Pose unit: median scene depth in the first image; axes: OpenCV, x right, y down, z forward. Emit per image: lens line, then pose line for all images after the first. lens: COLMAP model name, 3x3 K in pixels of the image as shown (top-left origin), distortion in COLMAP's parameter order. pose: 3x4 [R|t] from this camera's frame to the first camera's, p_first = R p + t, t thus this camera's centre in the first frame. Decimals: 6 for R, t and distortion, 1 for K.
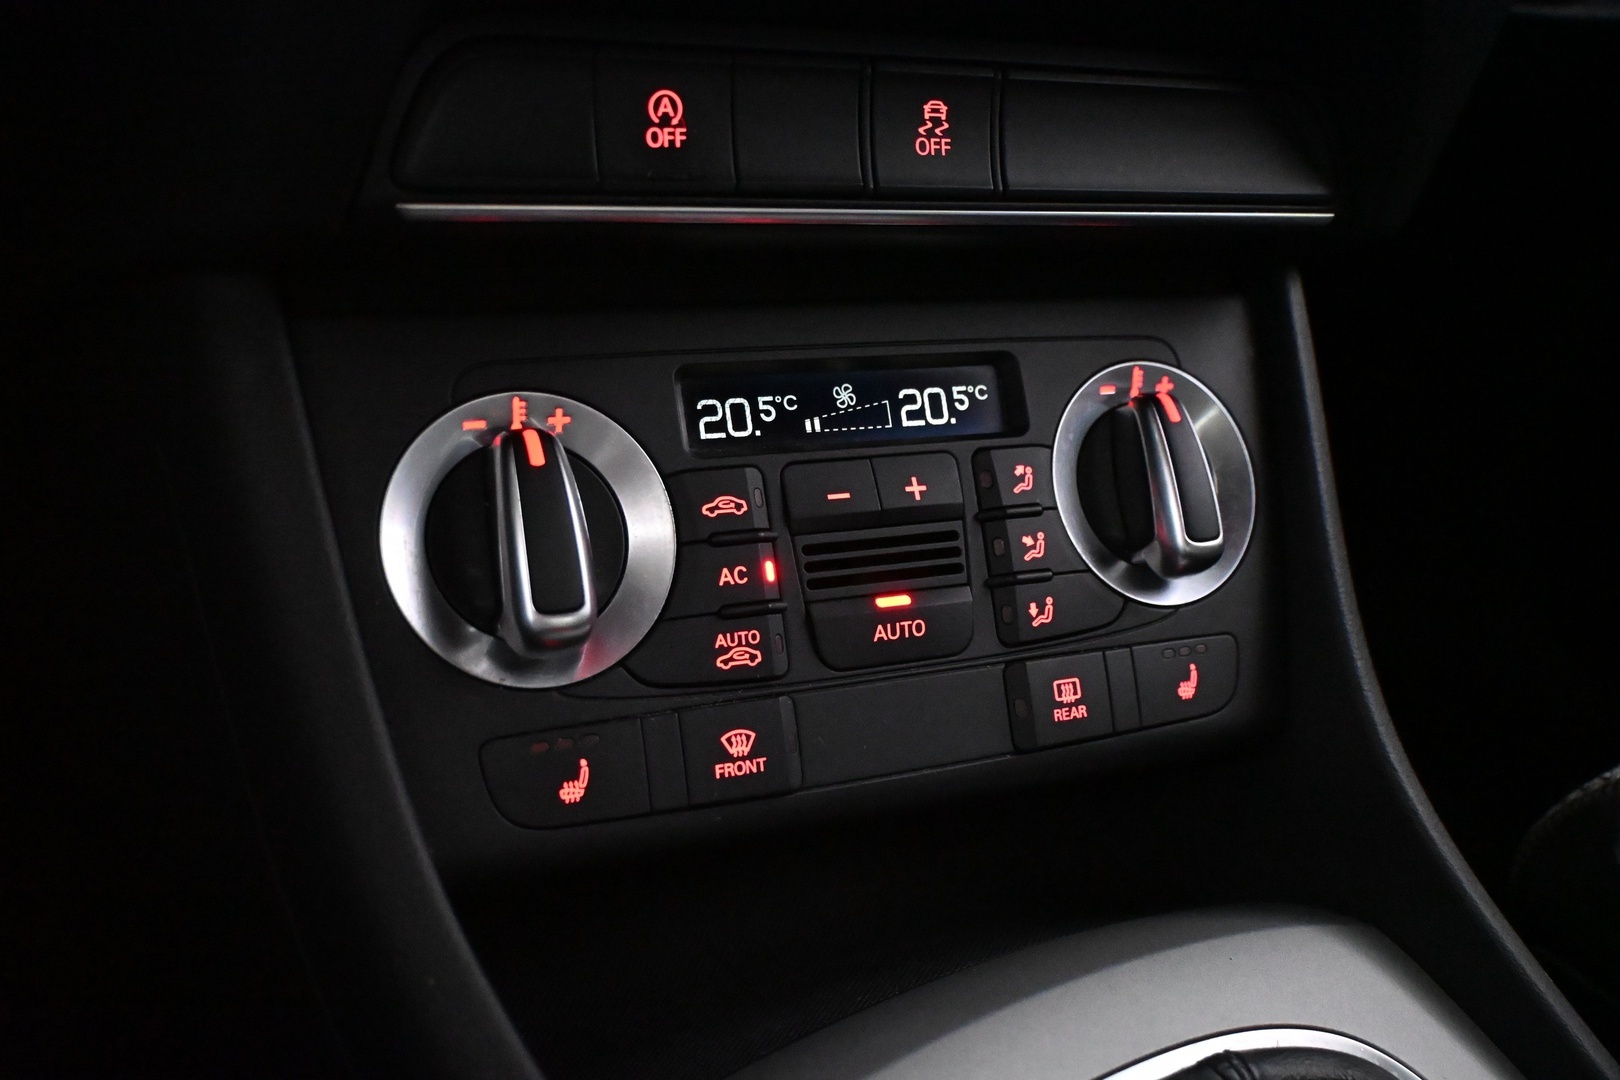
lens RADIAL K [[1536.6, 0, 809.0], [0, 1536.6, 538.2], [0, 0, 1]] dist [-0.010095, 0.000000]
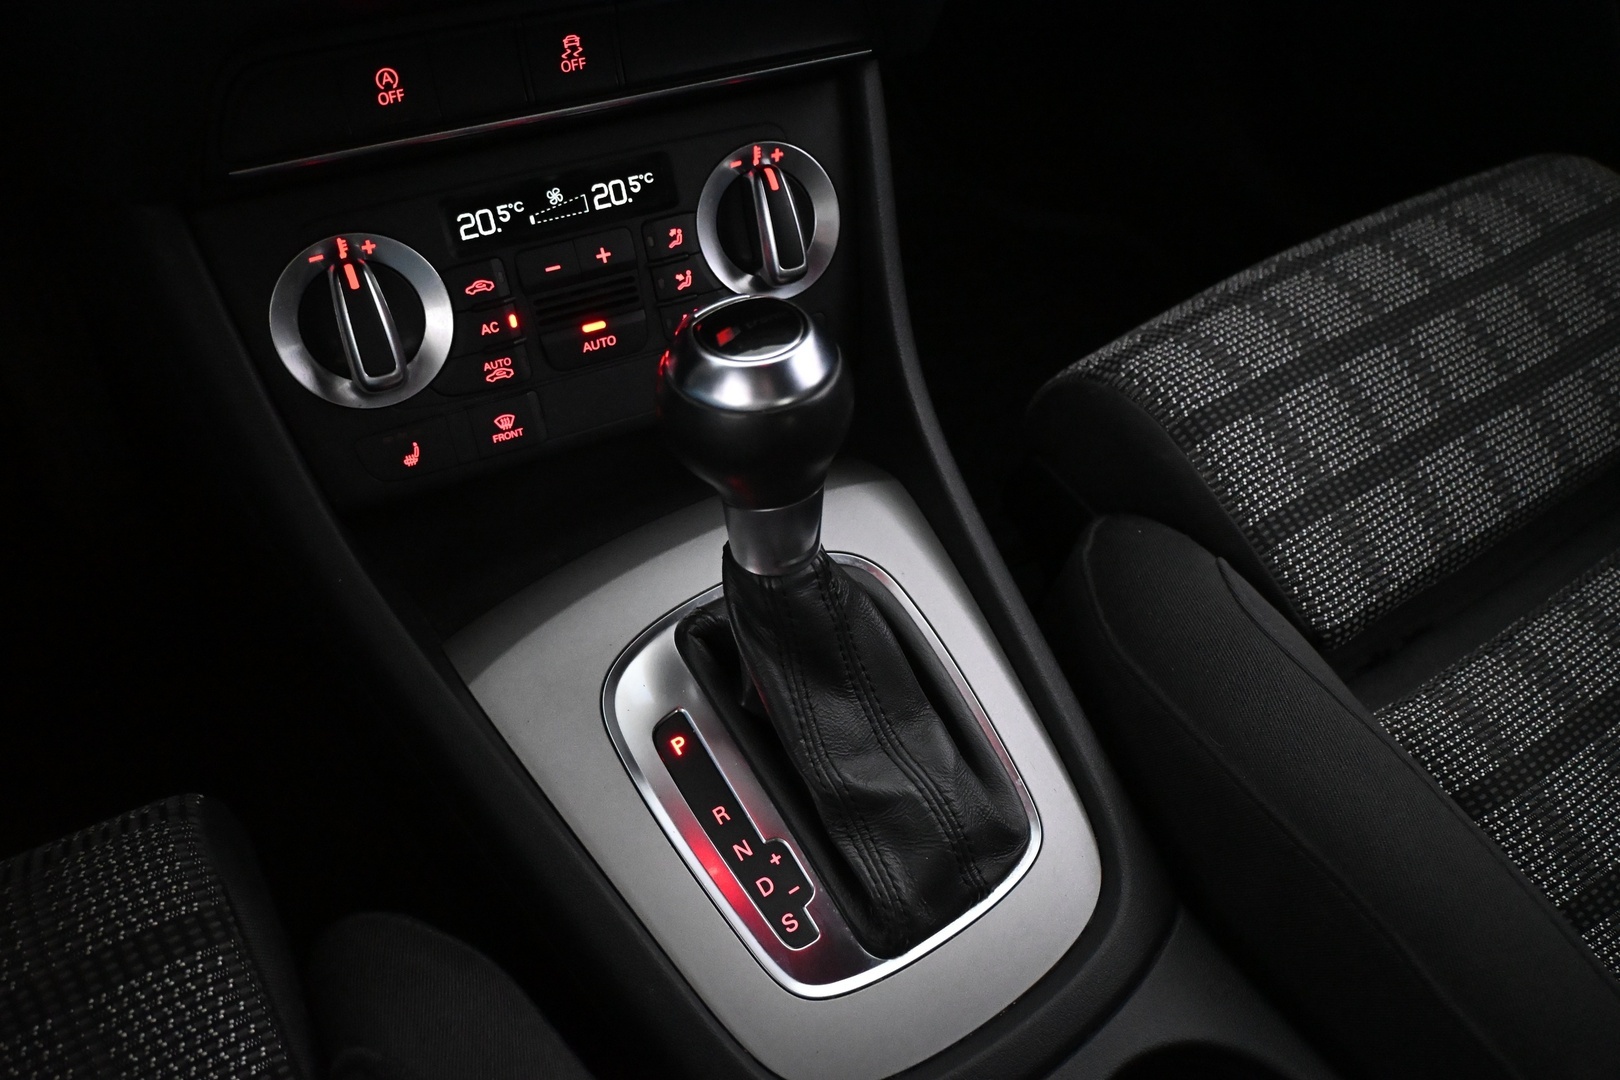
lens RADIAL K [[1245.0, 0, 805.6], [0, 1245.0, 533.6], [0, 0, 1]] dist [-0.017141, -0.000344]
pose [[0.999324, -0.036715, -0.001883, 0.281956], [0.033504, 0.888440, 0.457768, -0.375317], [-0.015134, -0.457522, 0.889070, -0.320173]]
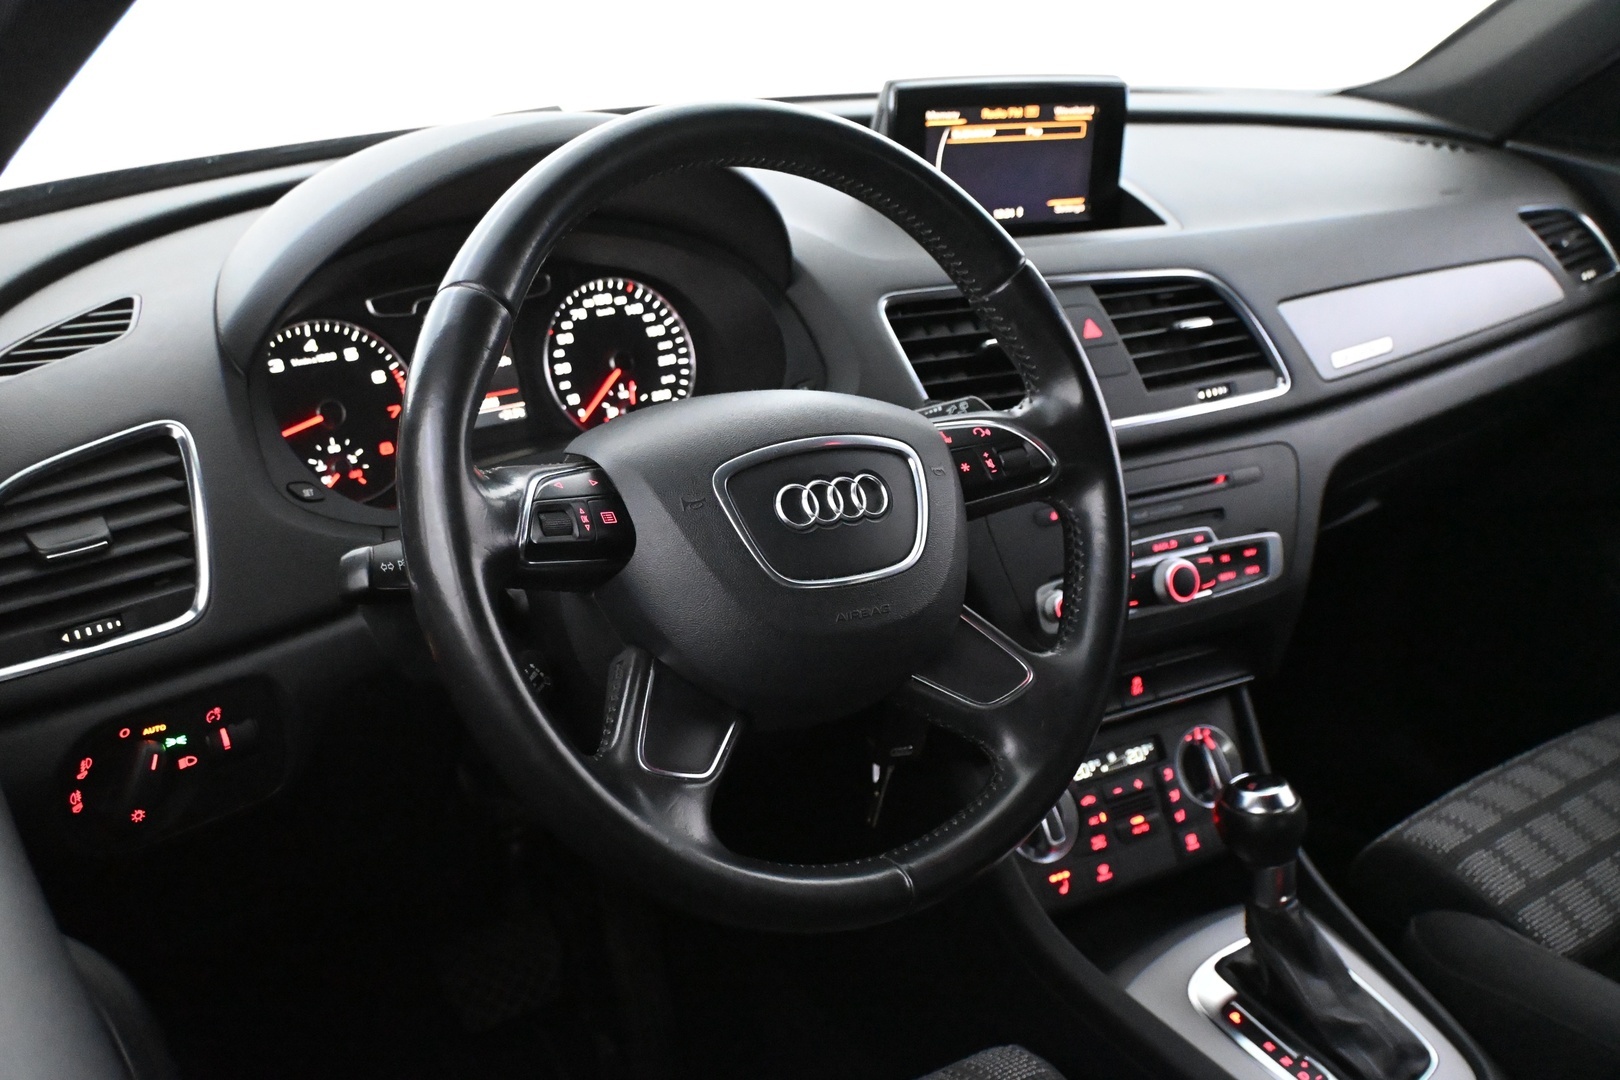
lens RADIAL K [[1693.4, 0, 811.1], [0, 1693.4, 533.3], [0, 0, 1]] dist [-0.009087, 0.000000]
pose [[0.991612, -0.120403, 0.046992, -0.731554], [0.122836, 0.991017, -0.052877, -0.460983], [-0.040203, 0.058206, 0.997495, -2.607063]]
